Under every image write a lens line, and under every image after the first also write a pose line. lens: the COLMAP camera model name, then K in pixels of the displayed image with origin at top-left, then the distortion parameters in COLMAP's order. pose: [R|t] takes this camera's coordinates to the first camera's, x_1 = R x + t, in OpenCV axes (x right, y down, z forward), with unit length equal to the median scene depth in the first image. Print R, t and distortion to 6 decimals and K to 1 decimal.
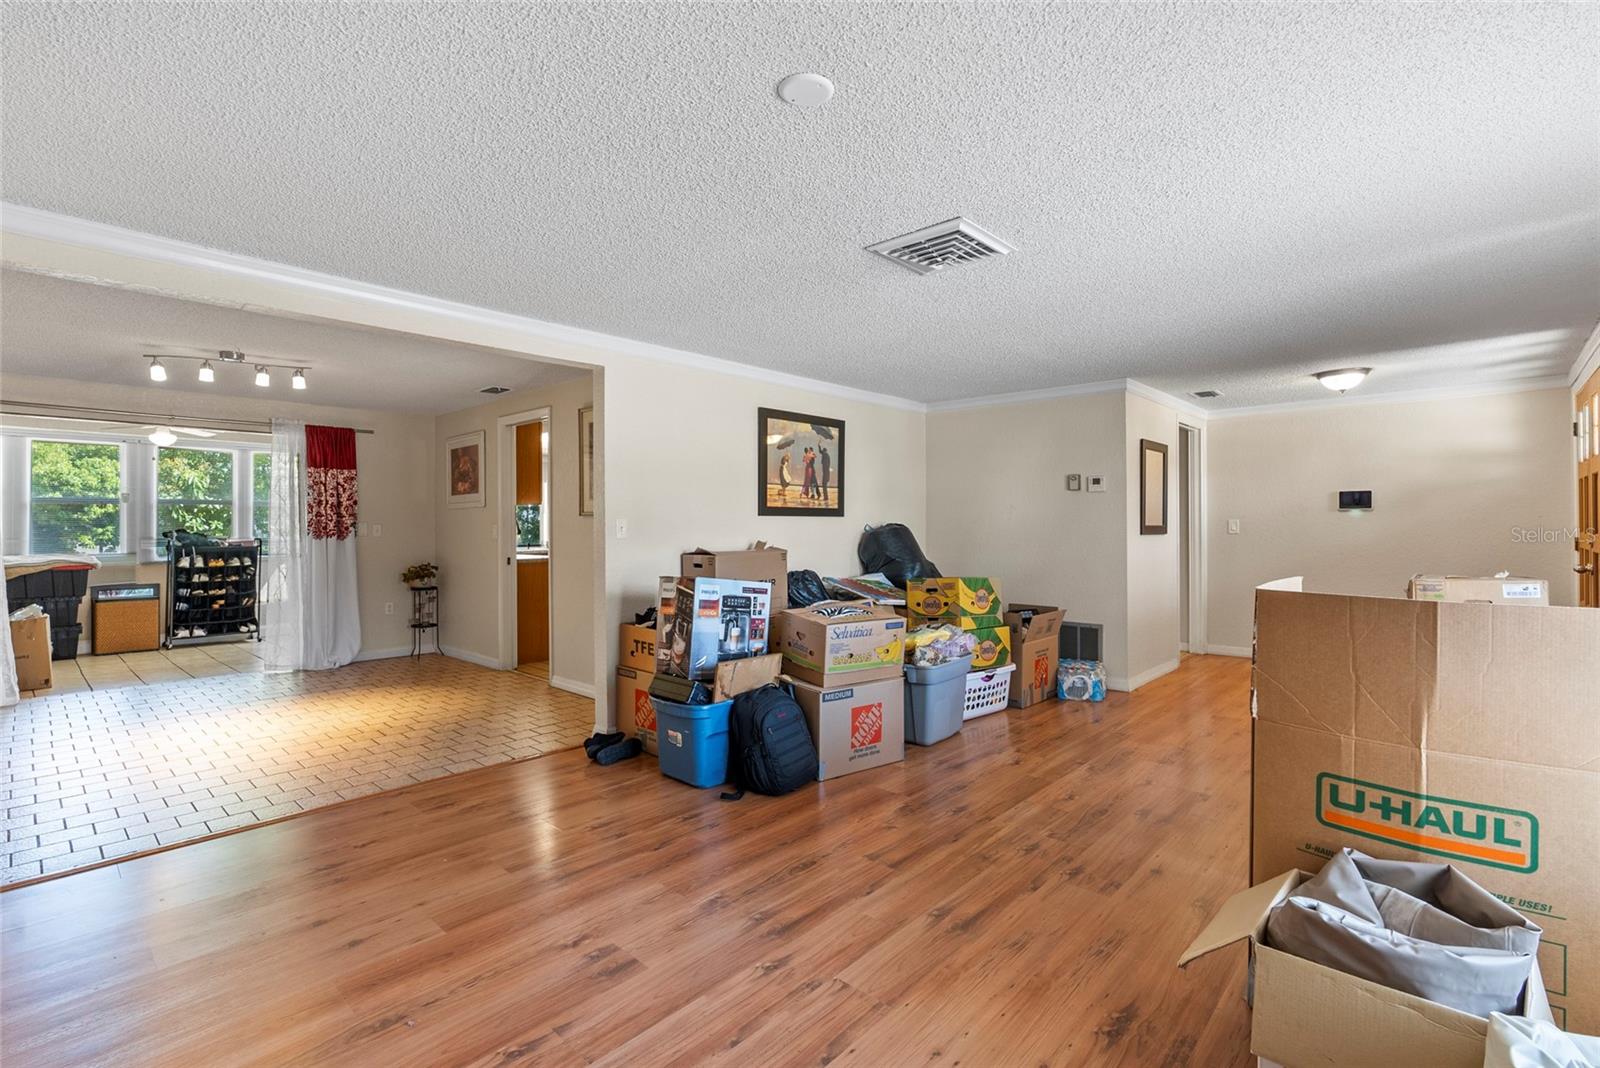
lens RADIAL K [[731.9, 0, 787.8], [0, 731.9, 529.0], [0, 0, 1]] dist [-0.002541, 0.000229]
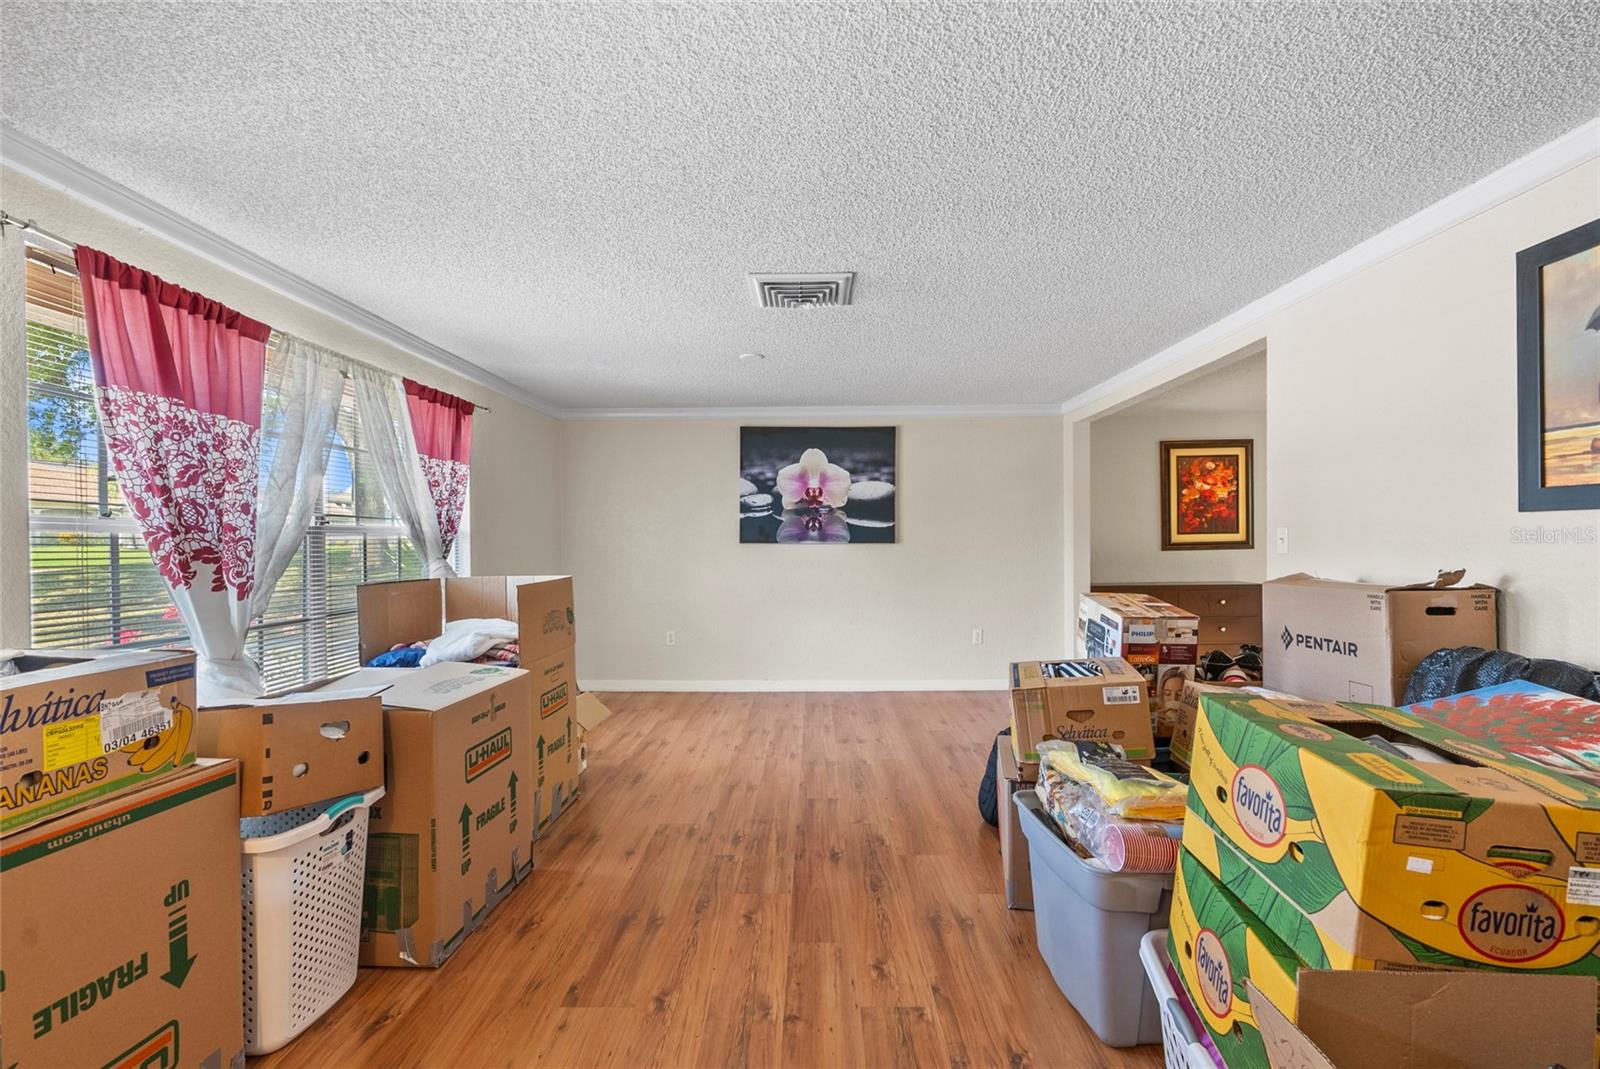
lens RADIAL K [[733.0, 0, 801.1], [0, 733.0, 545.4], [0, 0, 1]] dist [-0.011799, 0.005464]
pose [[-0.735415, 0.012289, -0.677505, 0.411636], [0.001870, 0.999869, 0.016106, -0.004931], [0.677614, 0.010578, -0.735342, 0.772511]]
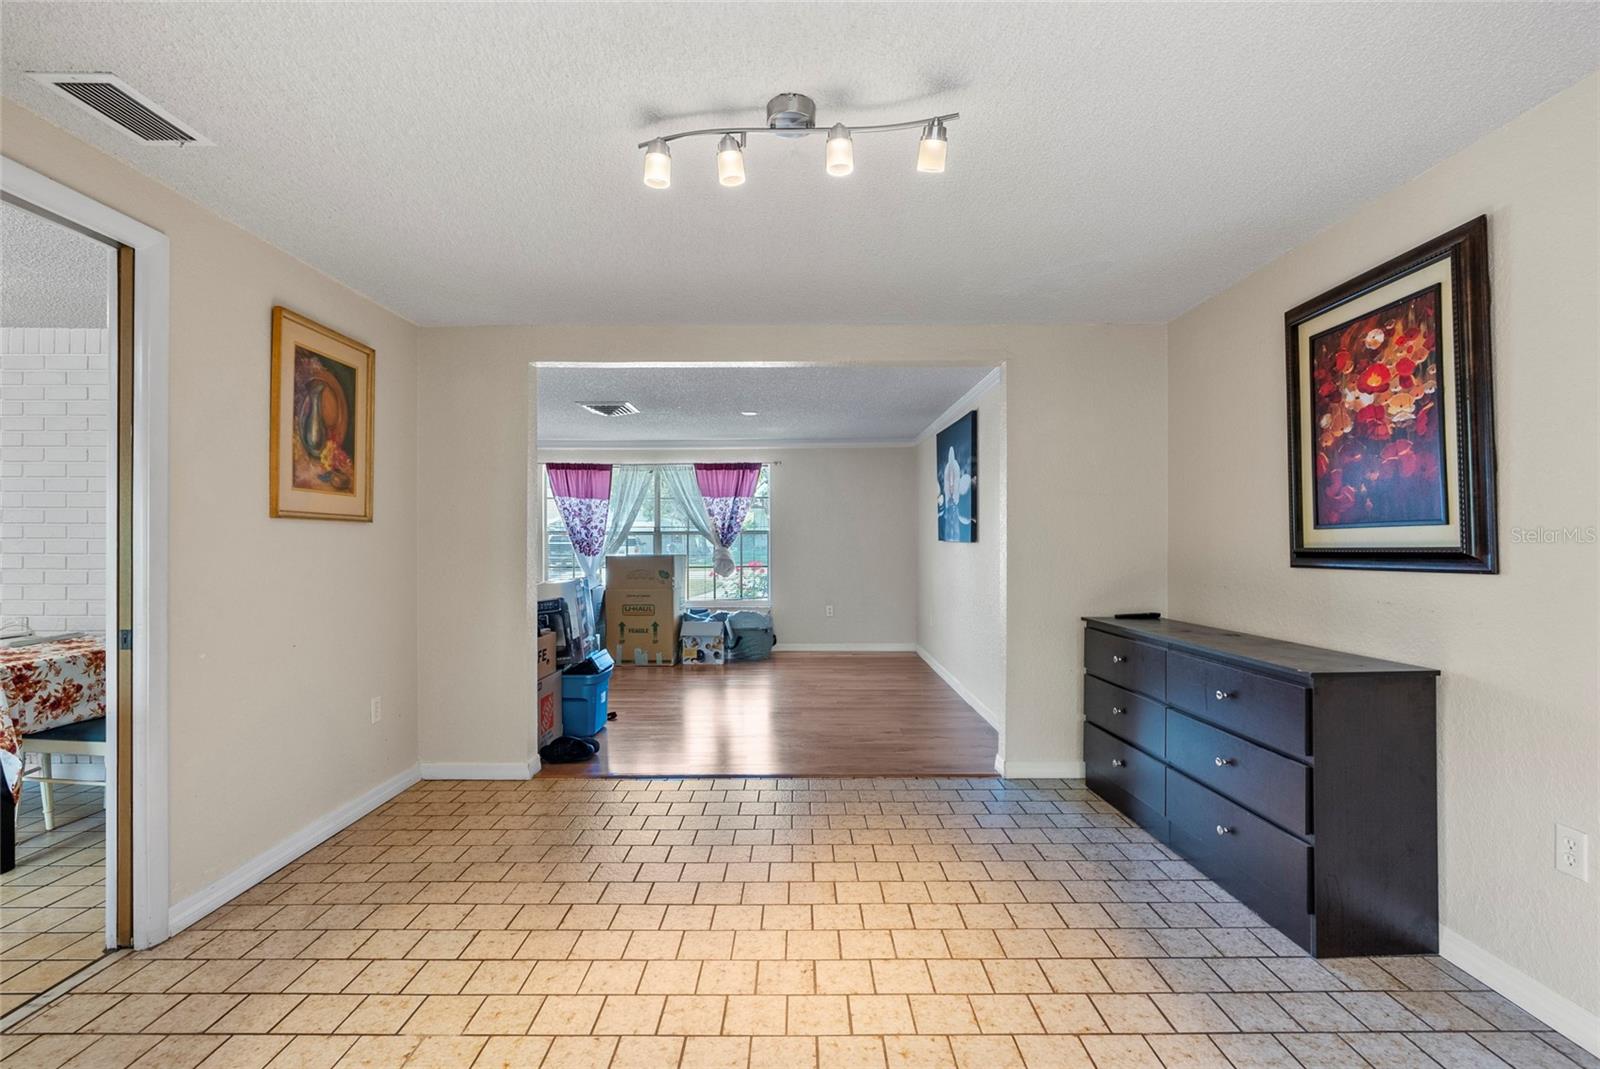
lens RADIAL K [[733.0, 0, 801.1], [0, 733.0, 545.4], [0, 0, 1]] dist [-0.011799, 0.005464]
pose [[-0.686521, -0.003592, 0.727101, -0.725659], [0.008935, 0.999871, 0.013375, -0.001586], [-0.727055, 0.015679, -0.686400, 0.872260]]
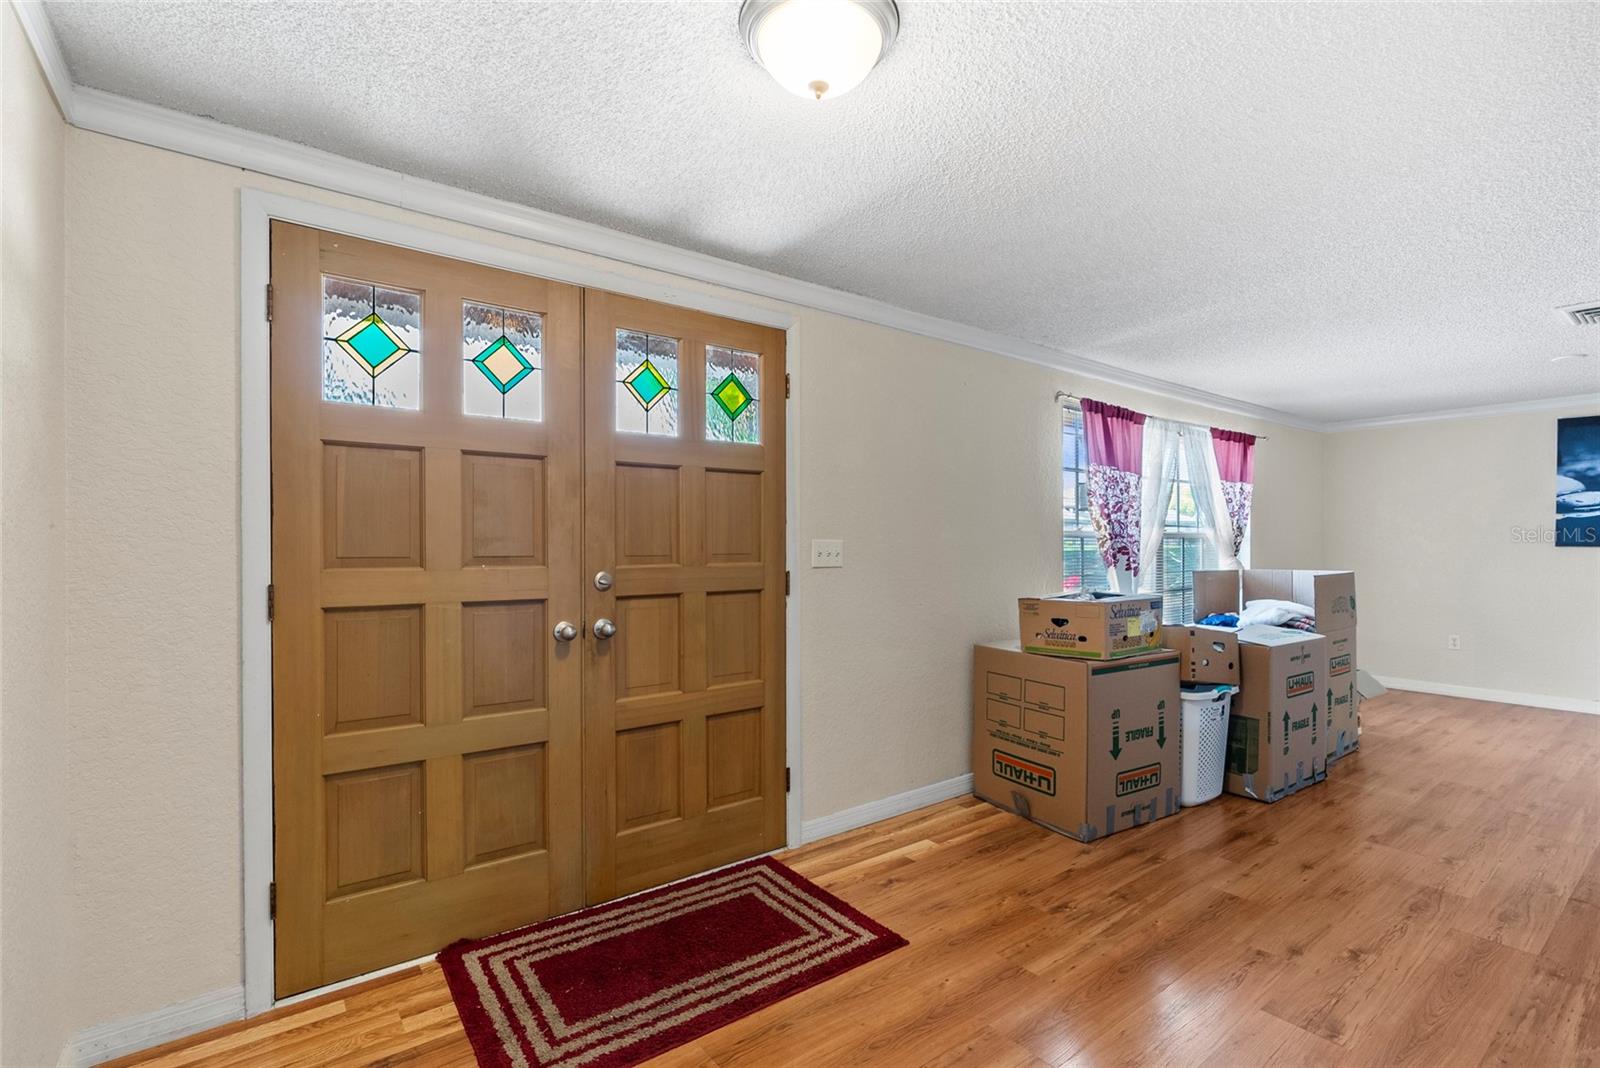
lens RADIAL K [[733.0, 0, 801.1], [0, 733.0, 544.9], [0, 0, 1]] dist [-0.011799, 0.005464]
pose [[-0.987436, 0.002364, 0.157999, 0.562388], [0.004382, 0.999913, 0.012423, -0.009071], [-0.157956, 0.012959, -0.987361, 0.997834]]
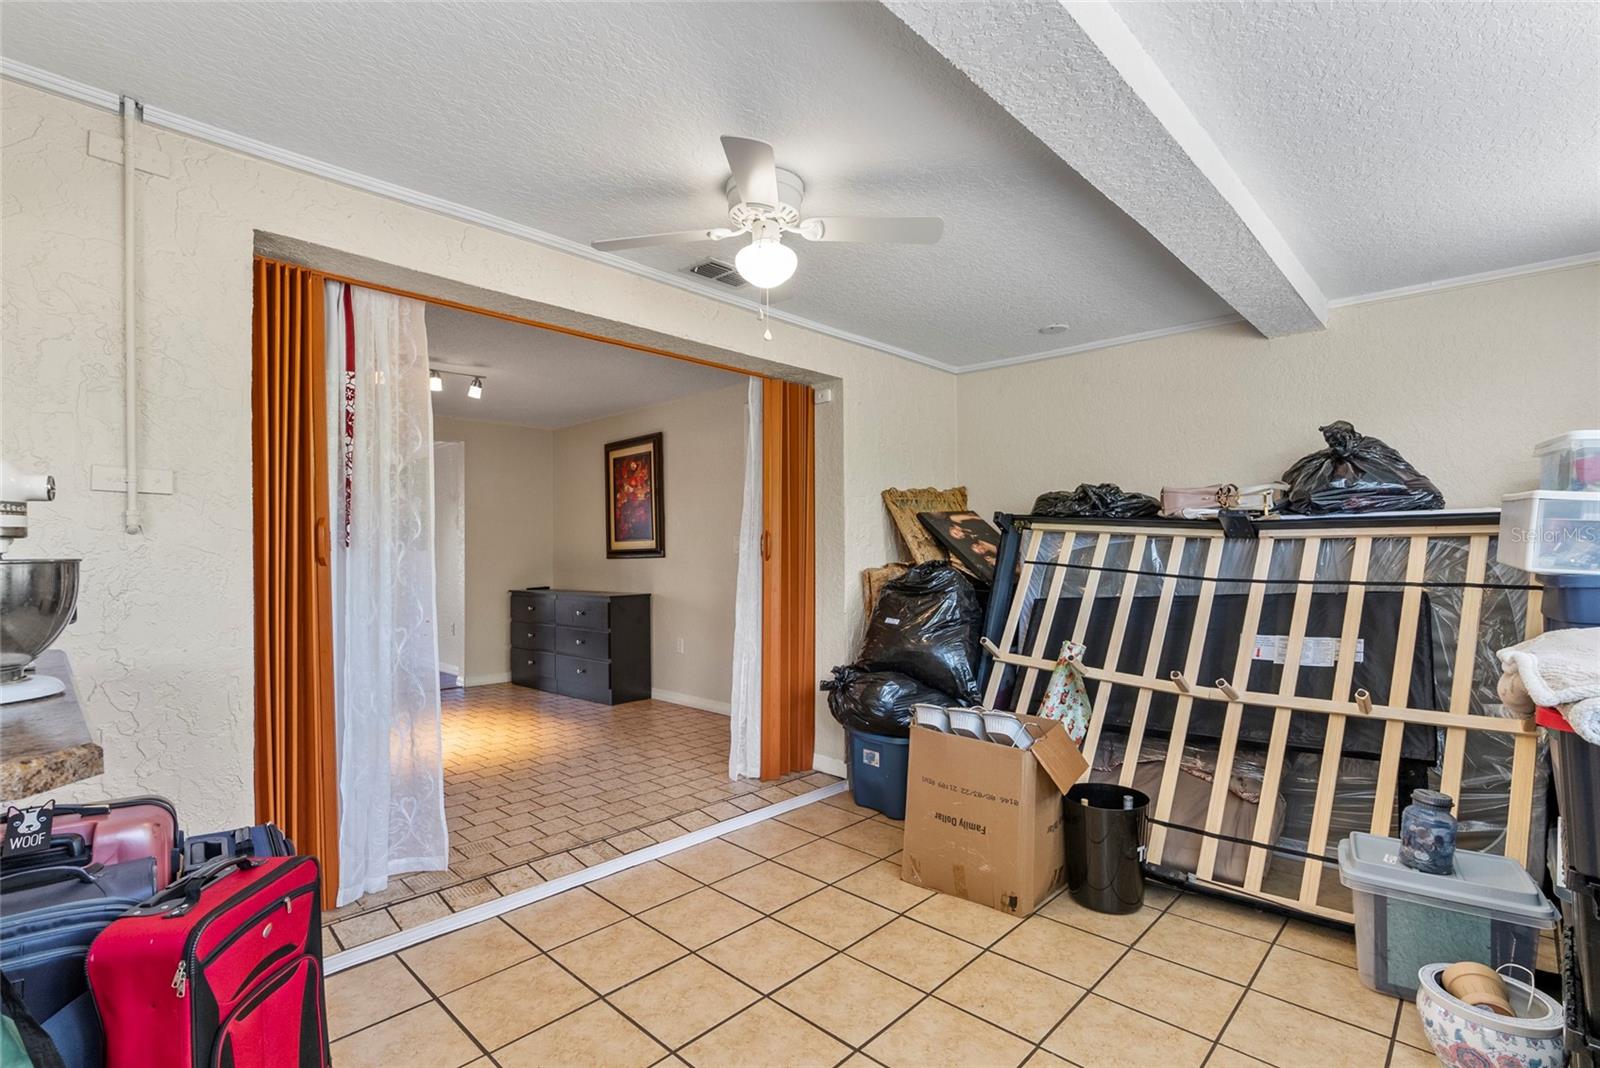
lens RADIAL K [[739.6, 0, 798.7], [0, 739.6, 547.6], [0, 0, 1]] dist [-0.008965, 0.005880]
pose [[-0.999969, 0.004163, 0.006632, -0.867559], [0.004123, 0.999973, -0.006090, 0.011455], [-0.006658, -0.006063, -0.999959, 1.330217]]
